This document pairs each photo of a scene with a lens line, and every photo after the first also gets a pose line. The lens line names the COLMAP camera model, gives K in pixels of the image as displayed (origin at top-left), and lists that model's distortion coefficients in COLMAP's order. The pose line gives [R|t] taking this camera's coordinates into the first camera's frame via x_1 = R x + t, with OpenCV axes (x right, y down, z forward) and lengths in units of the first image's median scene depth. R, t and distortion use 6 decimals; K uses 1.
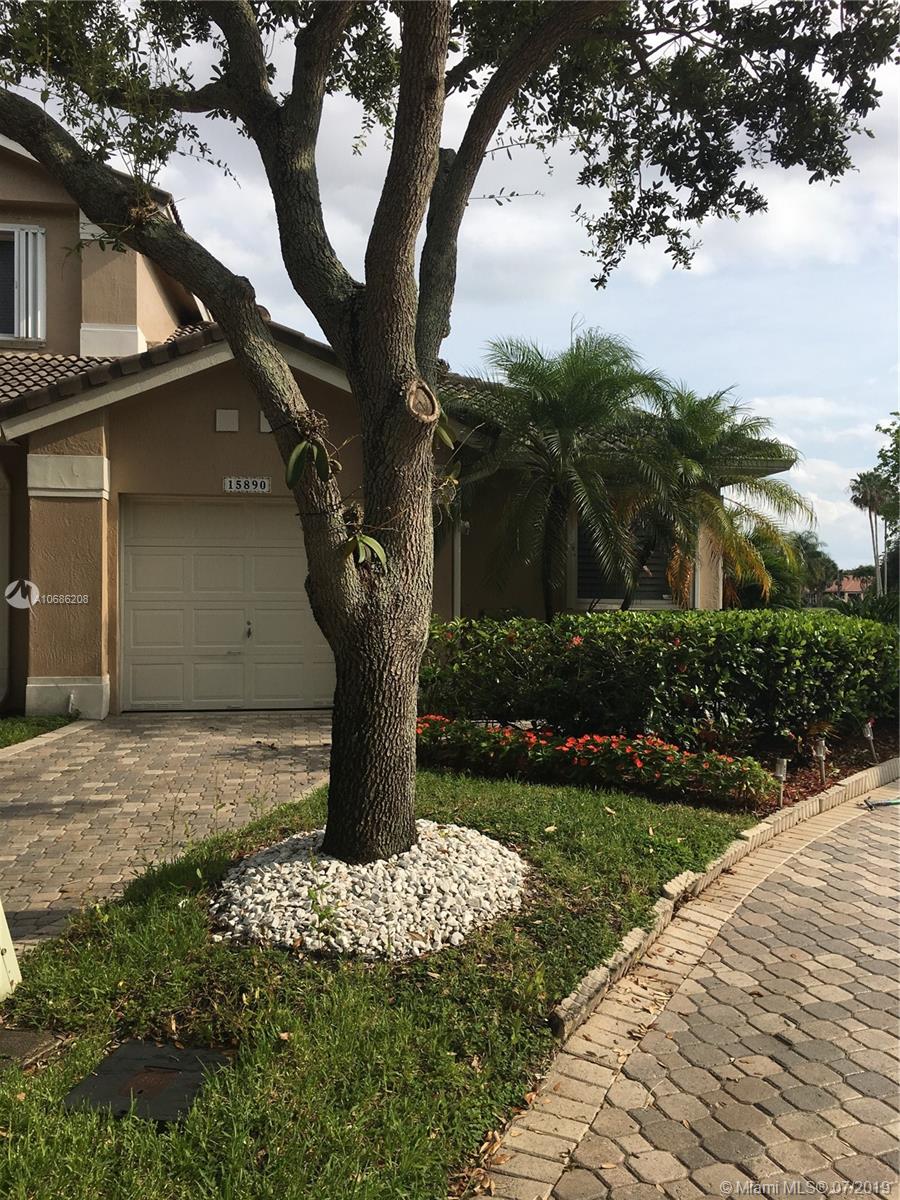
lens RADIAL K [[1027.0, 0, 455.9], [0, 1027.0, 605.4], [0, 0, 1]] dist [0.074406, -0.110695]
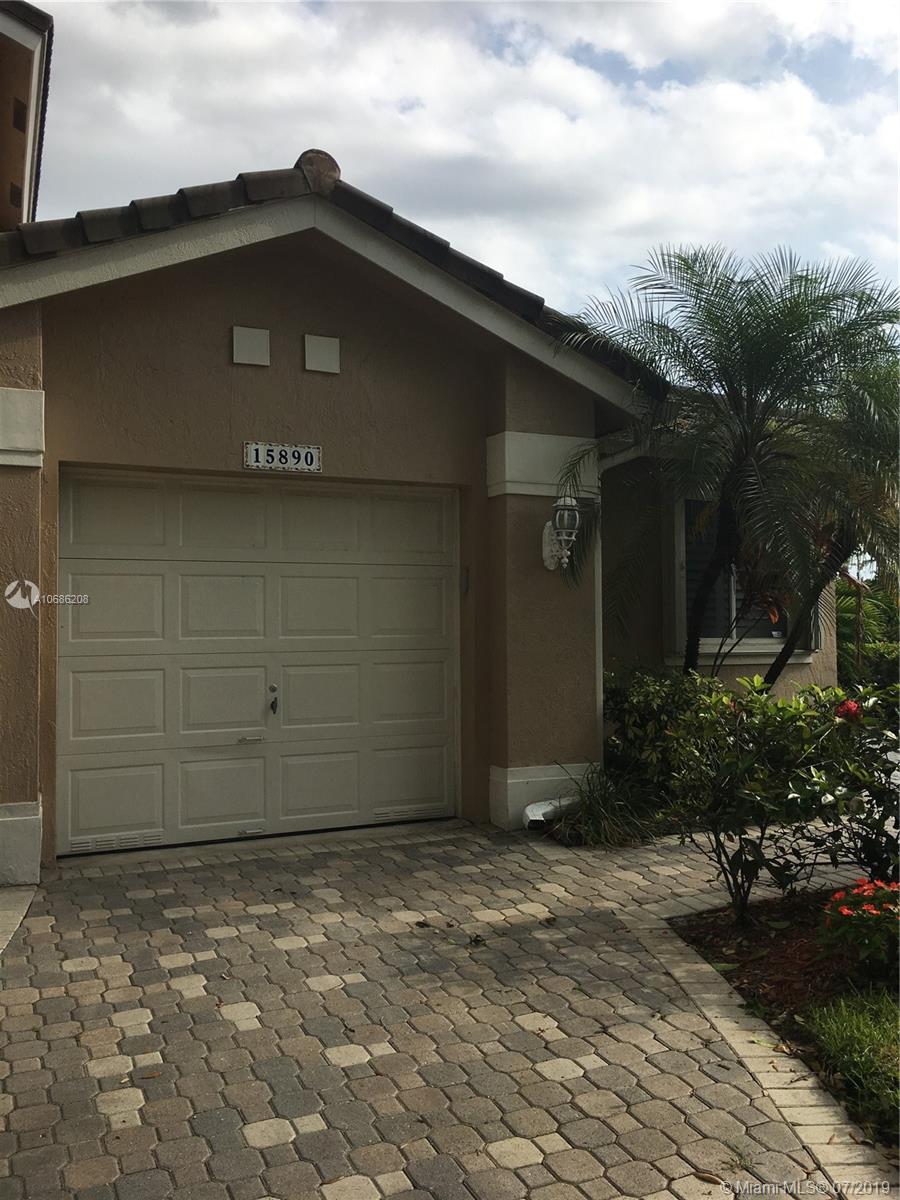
lens RADIAL K [[1027.0, 0, 455.9], [0, 1027.0, 605.4], [0, 0, 1]] dist [0.074406, -0.110695]
pose [[0.957296, -0.004727, 0.289071, -0.280518], [0.013388, 0.999519, -0.027991, -0.013707], [-0.288800, 0.030666, 0.956898, 0.407863]]
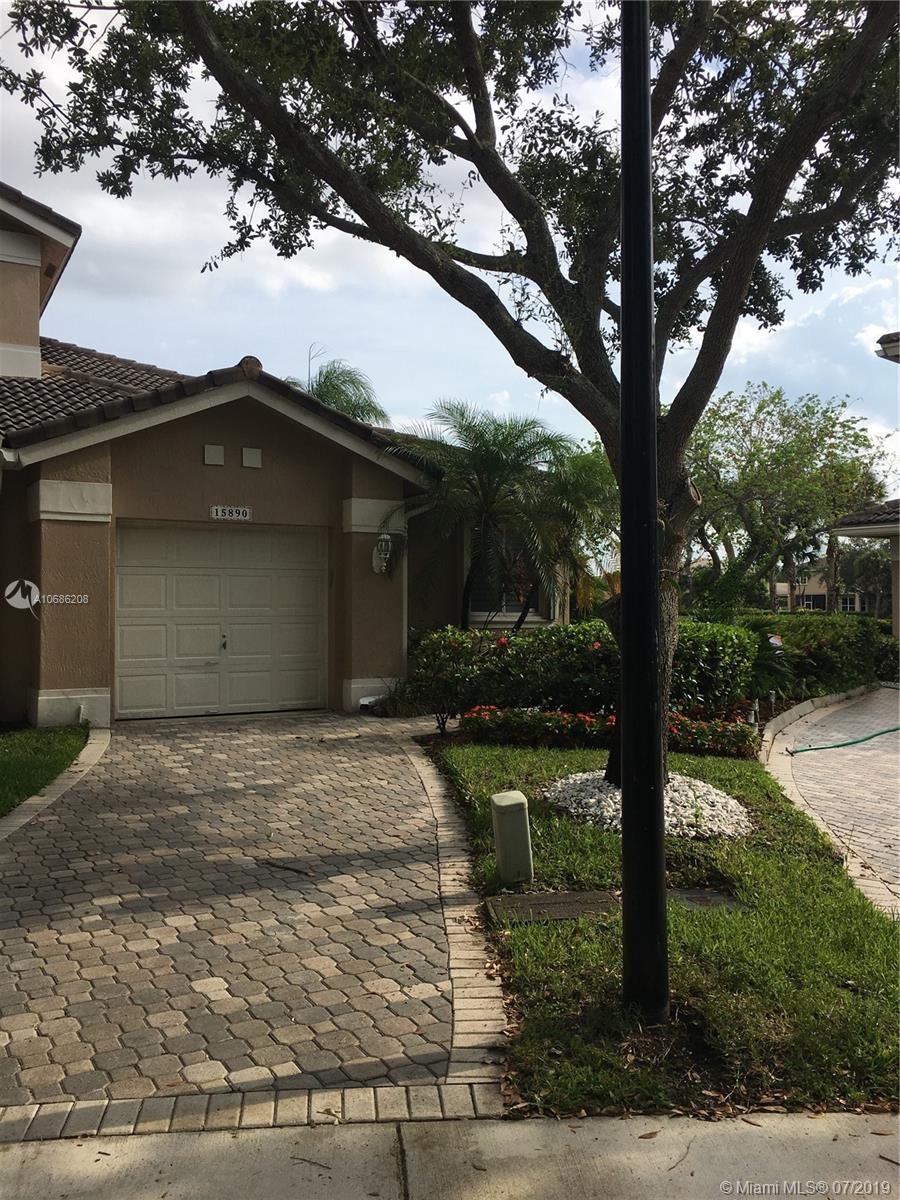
lens RADIAL K [[1027.0, 0, 455.9], [0, 1027.0, 605.4], [0, 0, 1]] dist [0.074406, -0.110695]
pose [[0.933274, -0.003849, 0.359145, -0.378554], [0.007516, 0.999933, -0.008814, -0.004677], [-0.359087, 0.010925, 0.933240, -0.132874]]
